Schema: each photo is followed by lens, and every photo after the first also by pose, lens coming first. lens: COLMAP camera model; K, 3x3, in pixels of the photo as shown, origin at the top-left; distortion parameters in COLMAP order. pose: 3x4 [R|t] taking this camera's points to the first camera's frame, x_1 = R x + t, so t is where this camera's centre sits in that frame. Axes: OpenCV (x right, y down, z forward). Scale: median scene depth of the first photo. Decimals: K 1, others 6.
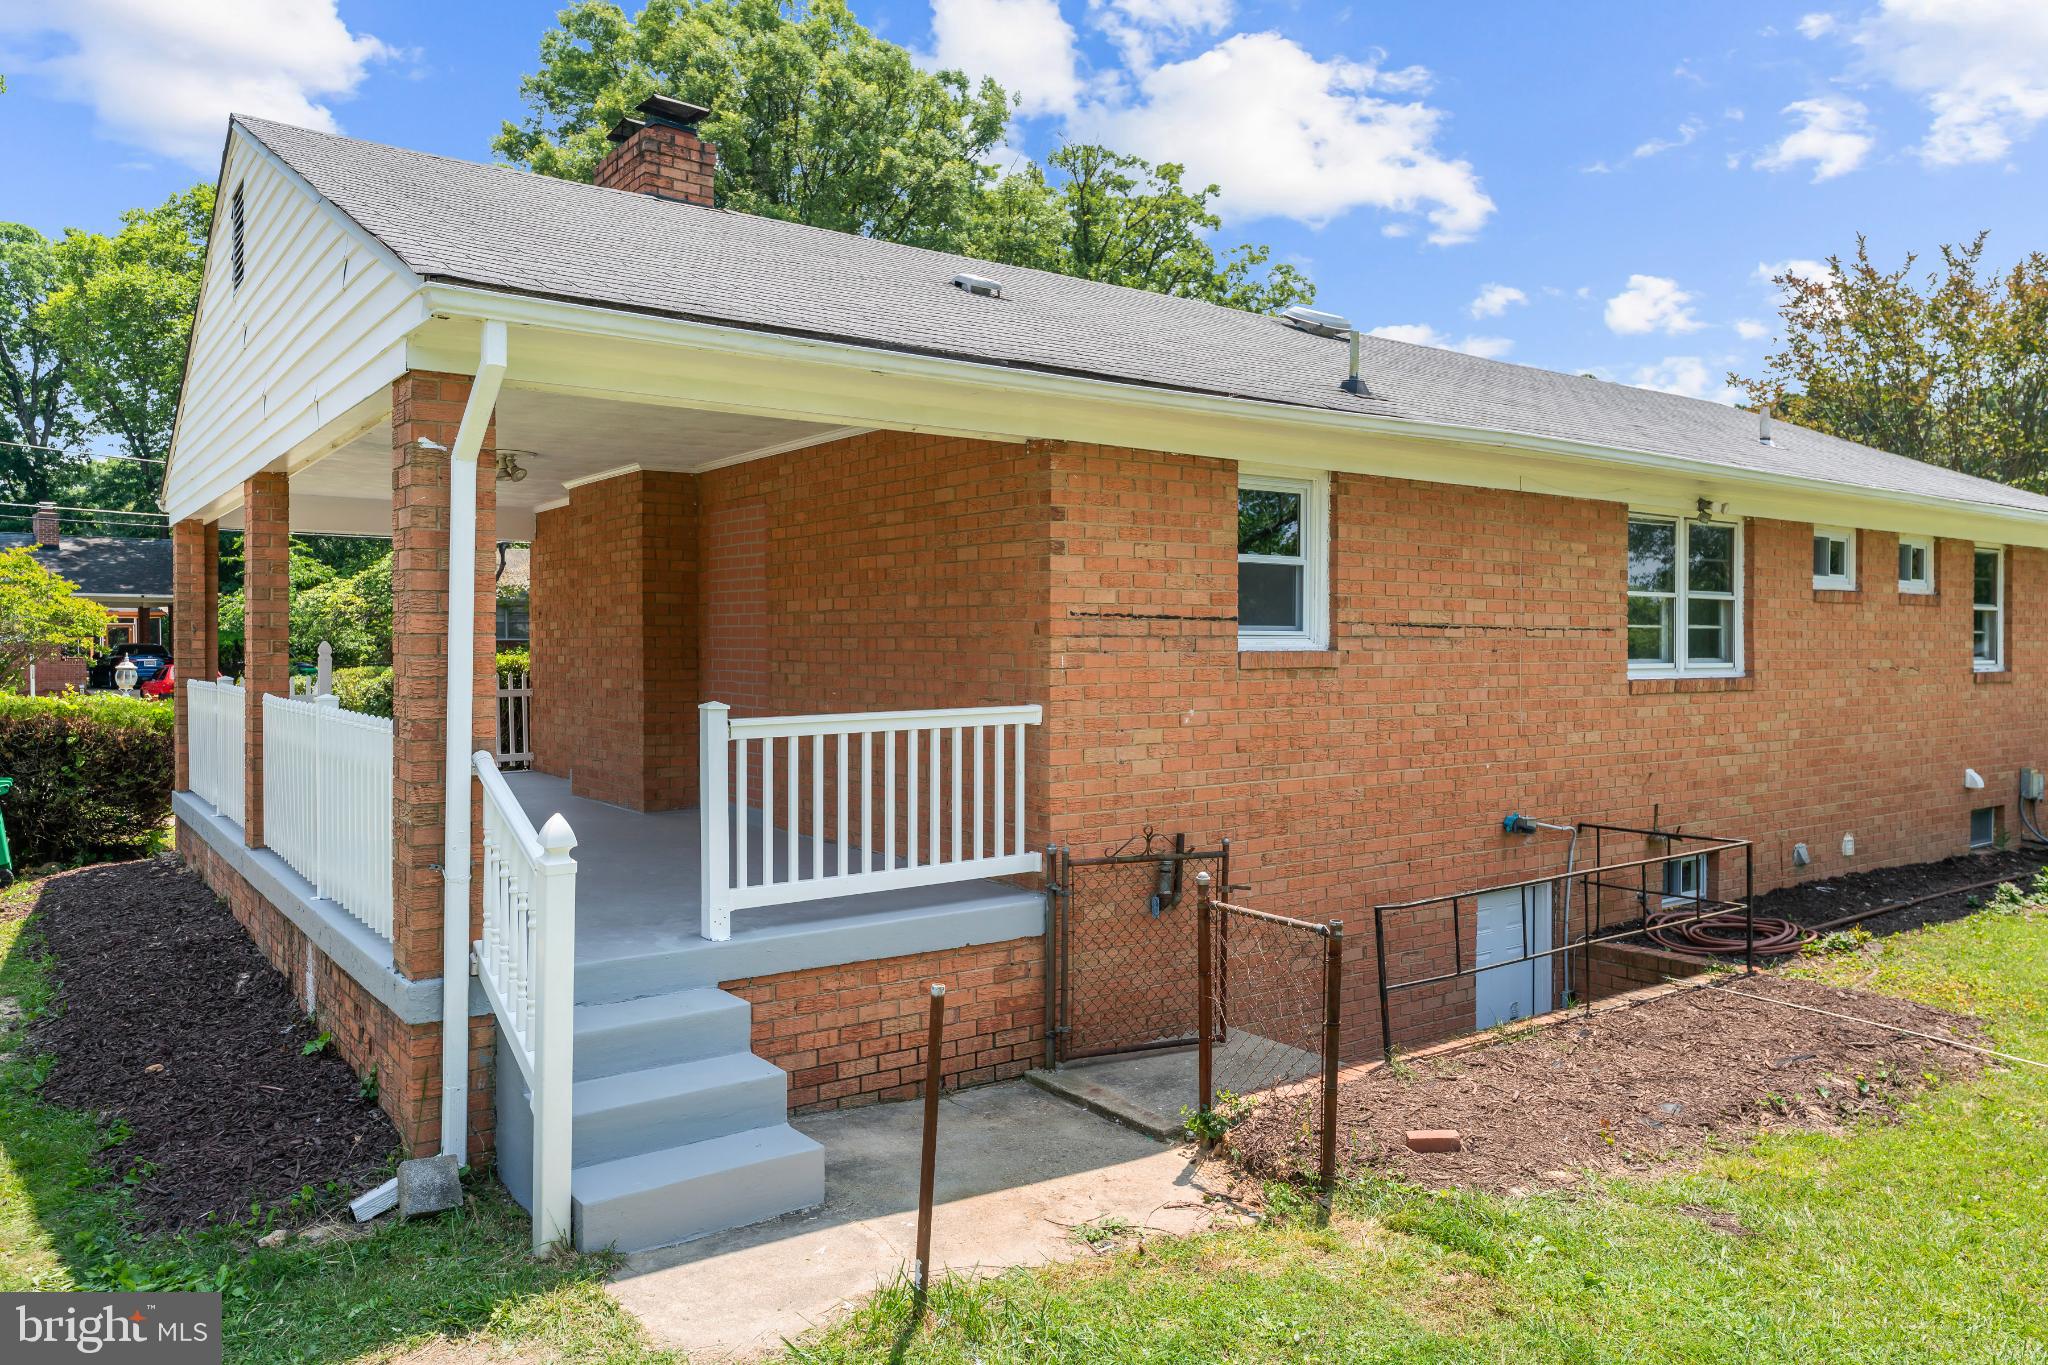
lens RADIAL K [[1400.4, 0, 1024.0], [0, 1400.4, 682.5], [0, 0, 1]] dist [0.005956, -0.001779]
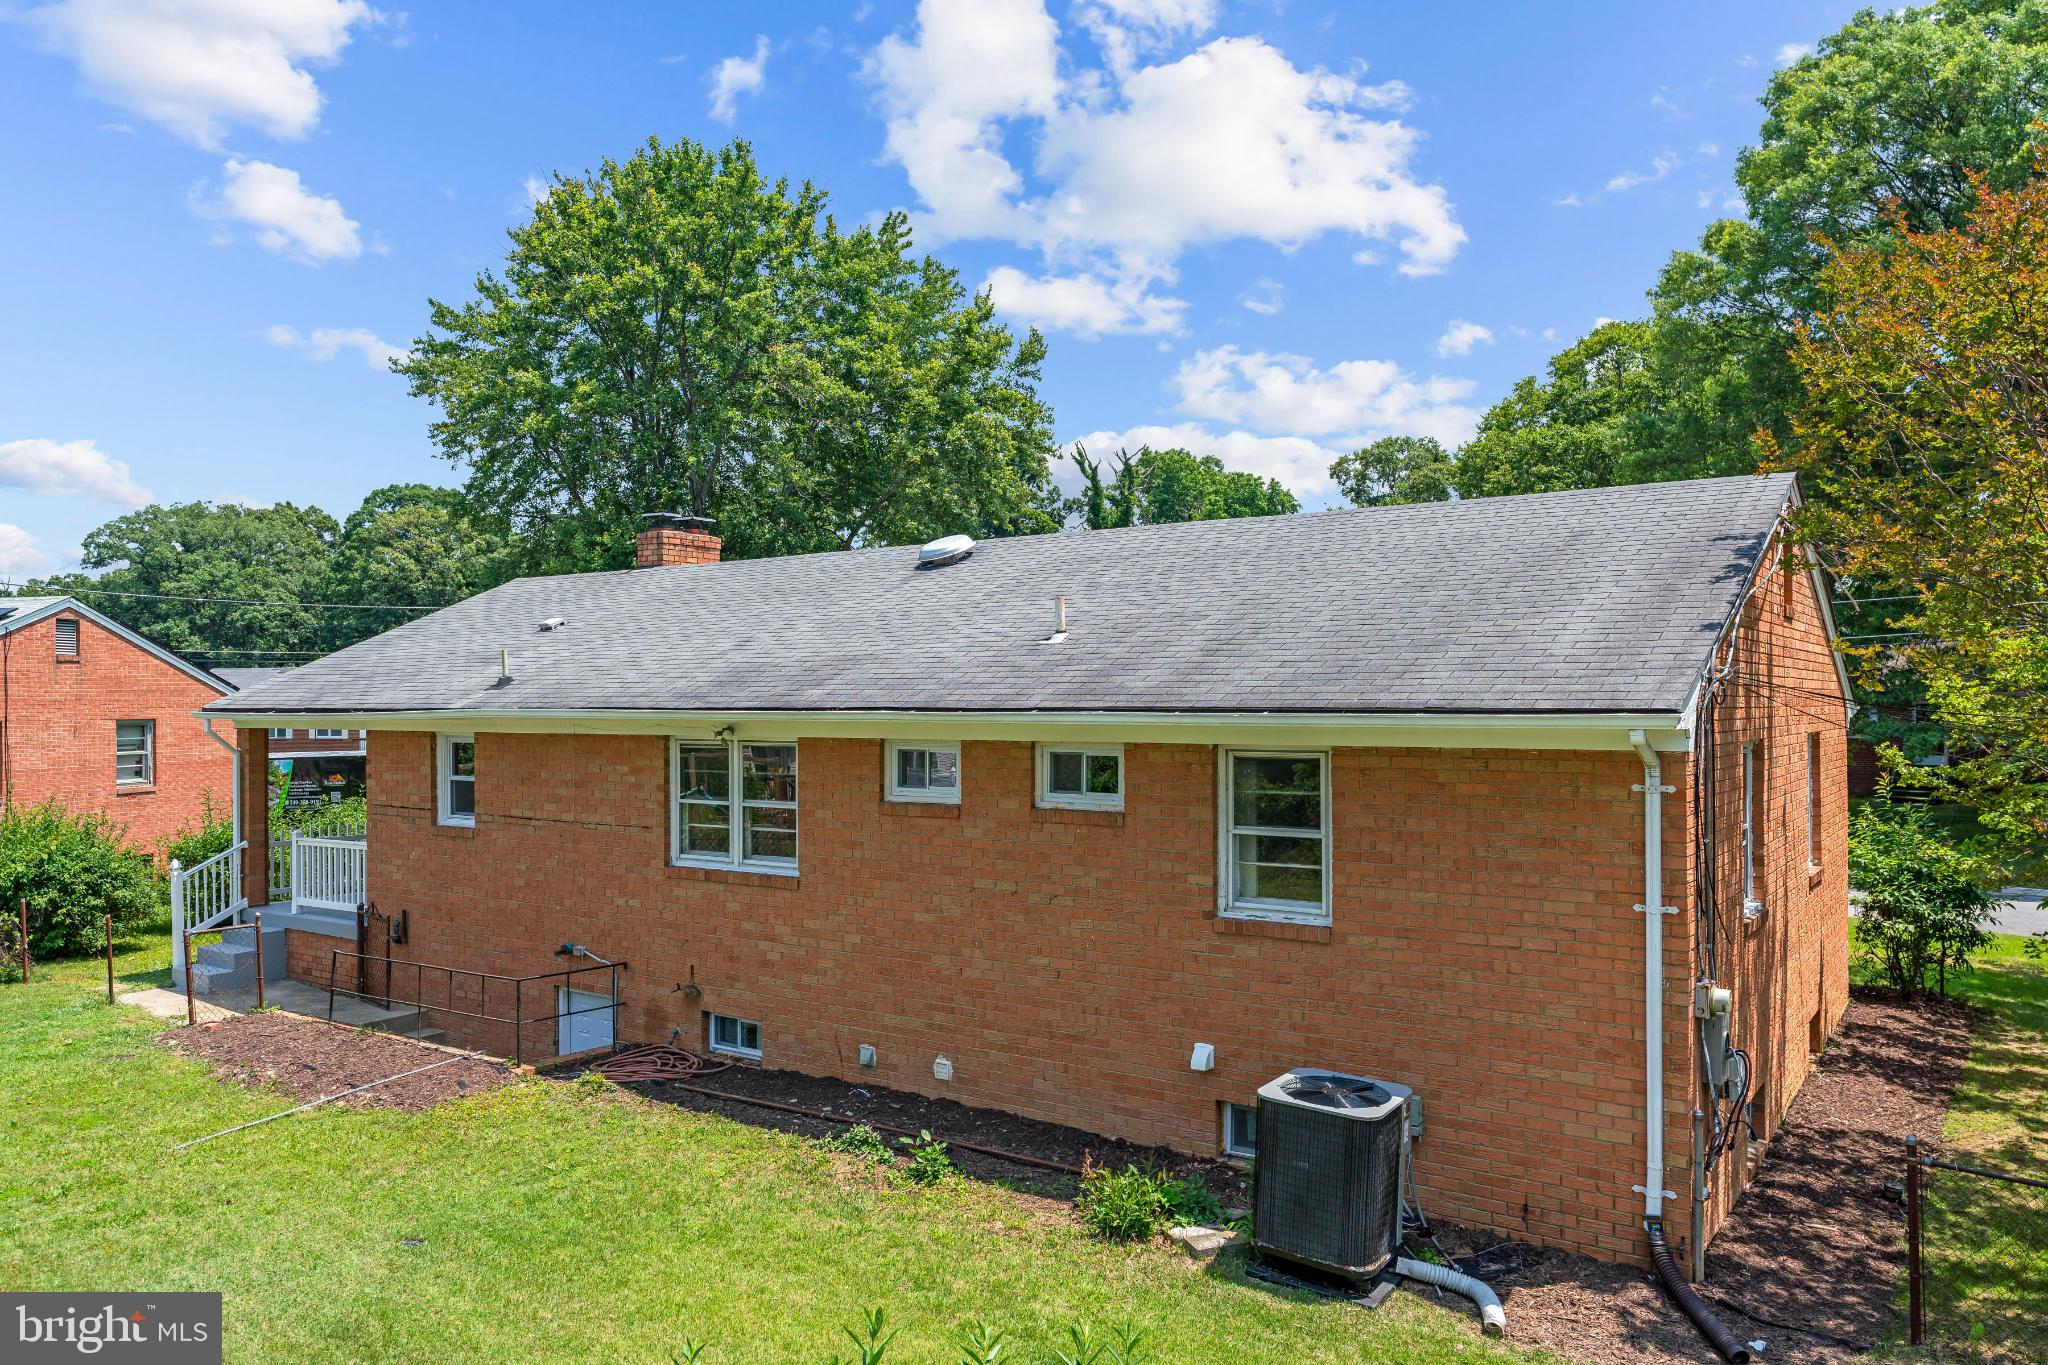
lens RADIAL K [[1458.4, 0, 1002.1], [0, 1458.4, 732.1], [0, 0, 1]] dist [0.000804, 0.003123]
pose [[0.319511, 0.007893, -0.947550, 2.024014], [-0.030669, 0.999528, -0.002015, -0.149183], [0.947086, 0.029704, 0.319602, 0.932691]]
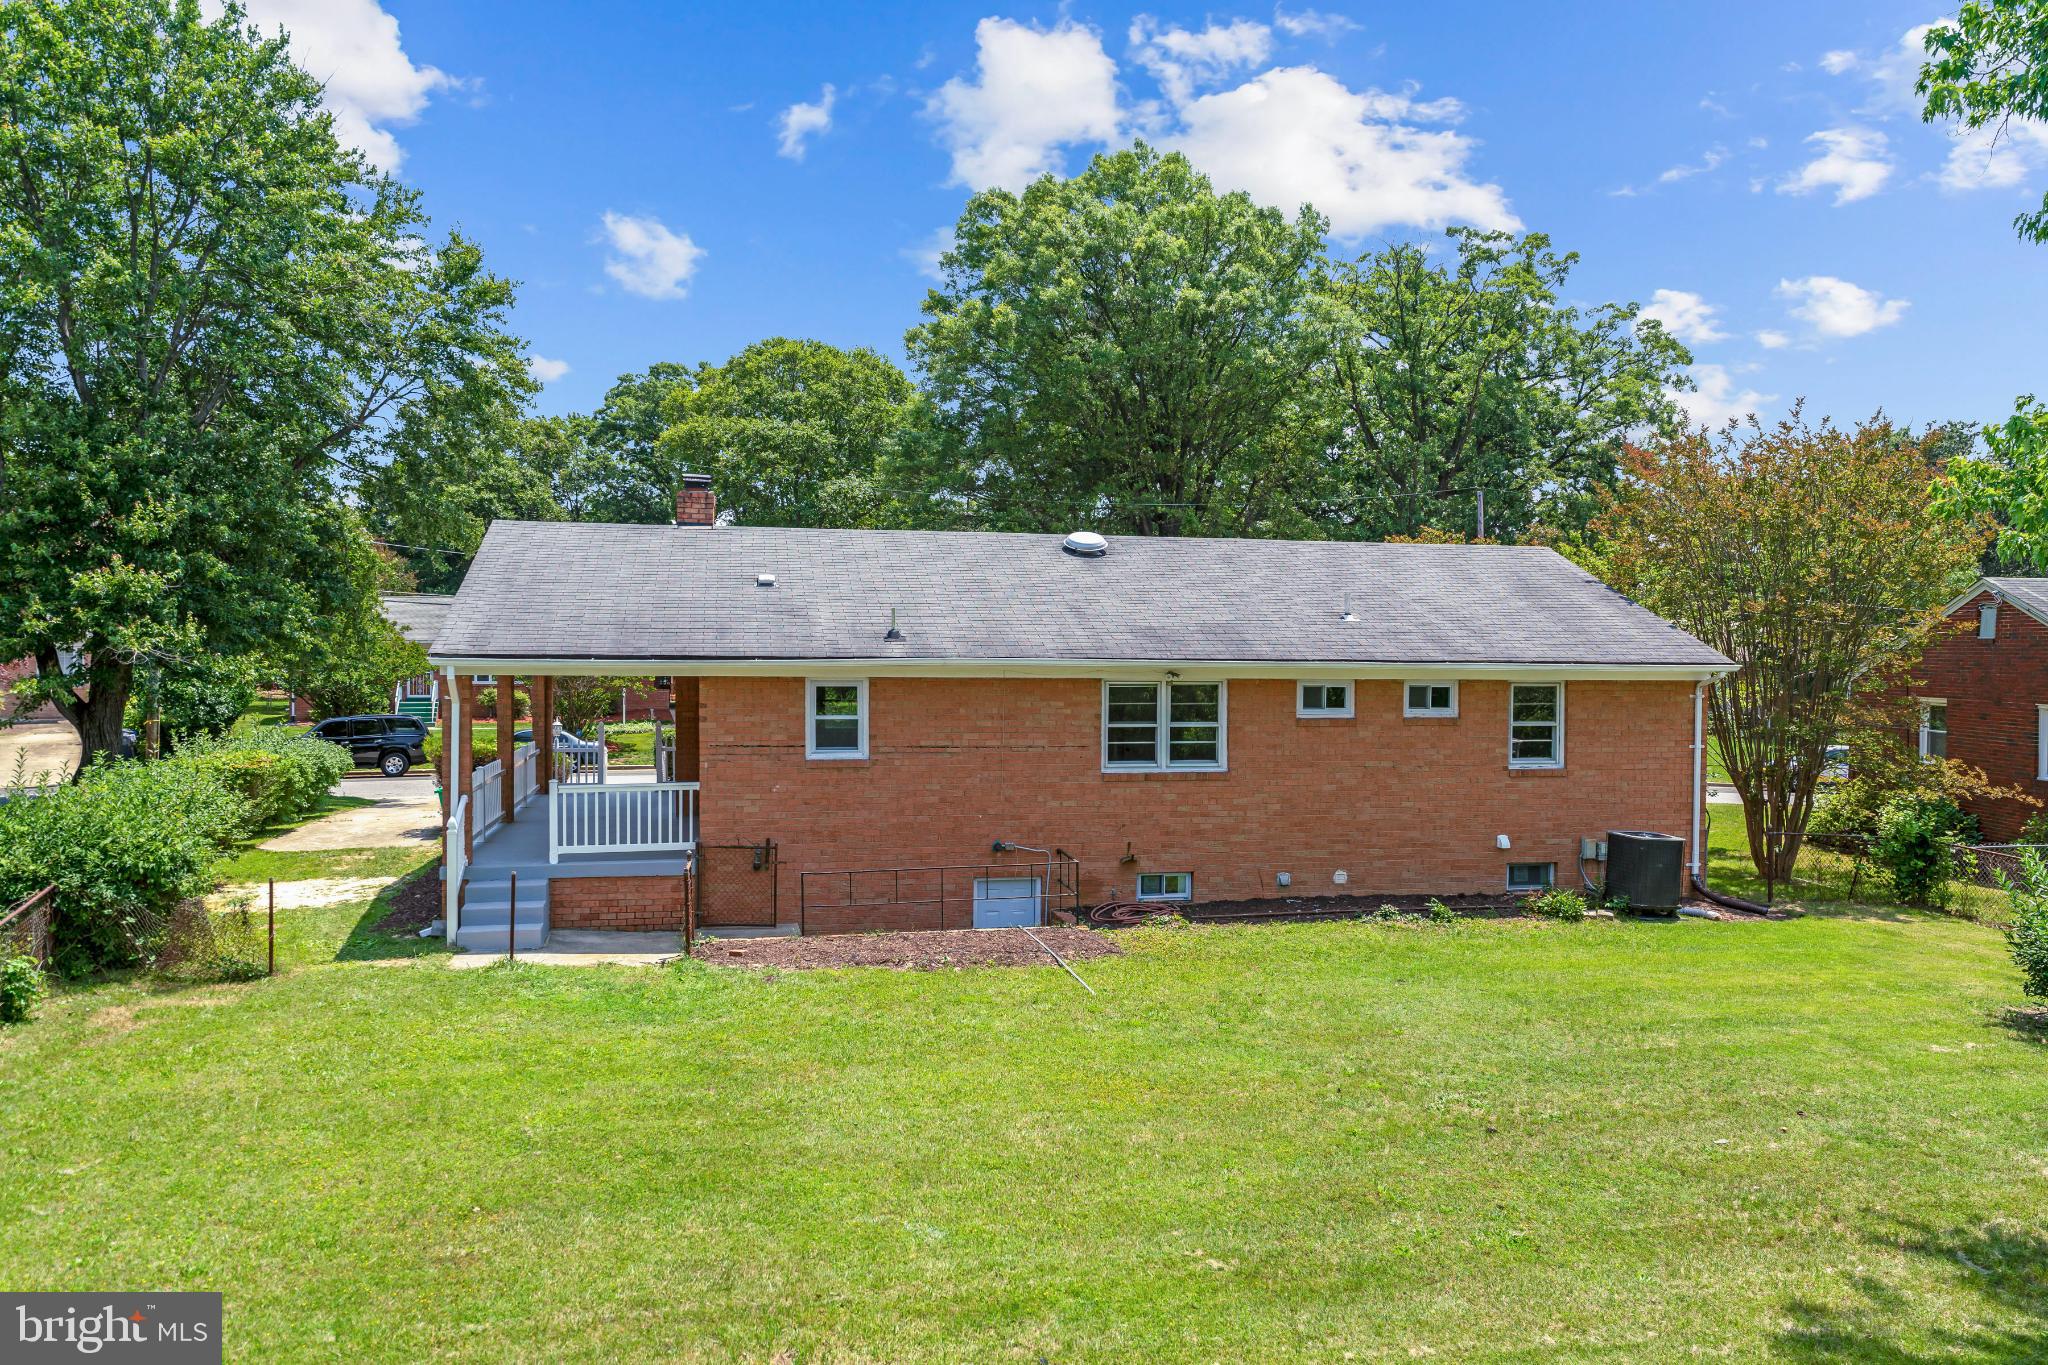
lens RADIAL K [[1400.4, 0, 1024.0], [0, 1400.4, 682.5], [0, 0, 1]] dist [0.005956, -0.001779]
pose [[0.914669, 0.013115, -0.403991, 1.177846], [-0.016590, 0.999849, -0.005102, -0.120240], [0.403863, 0.011369, 0.914749, -0.792591]]
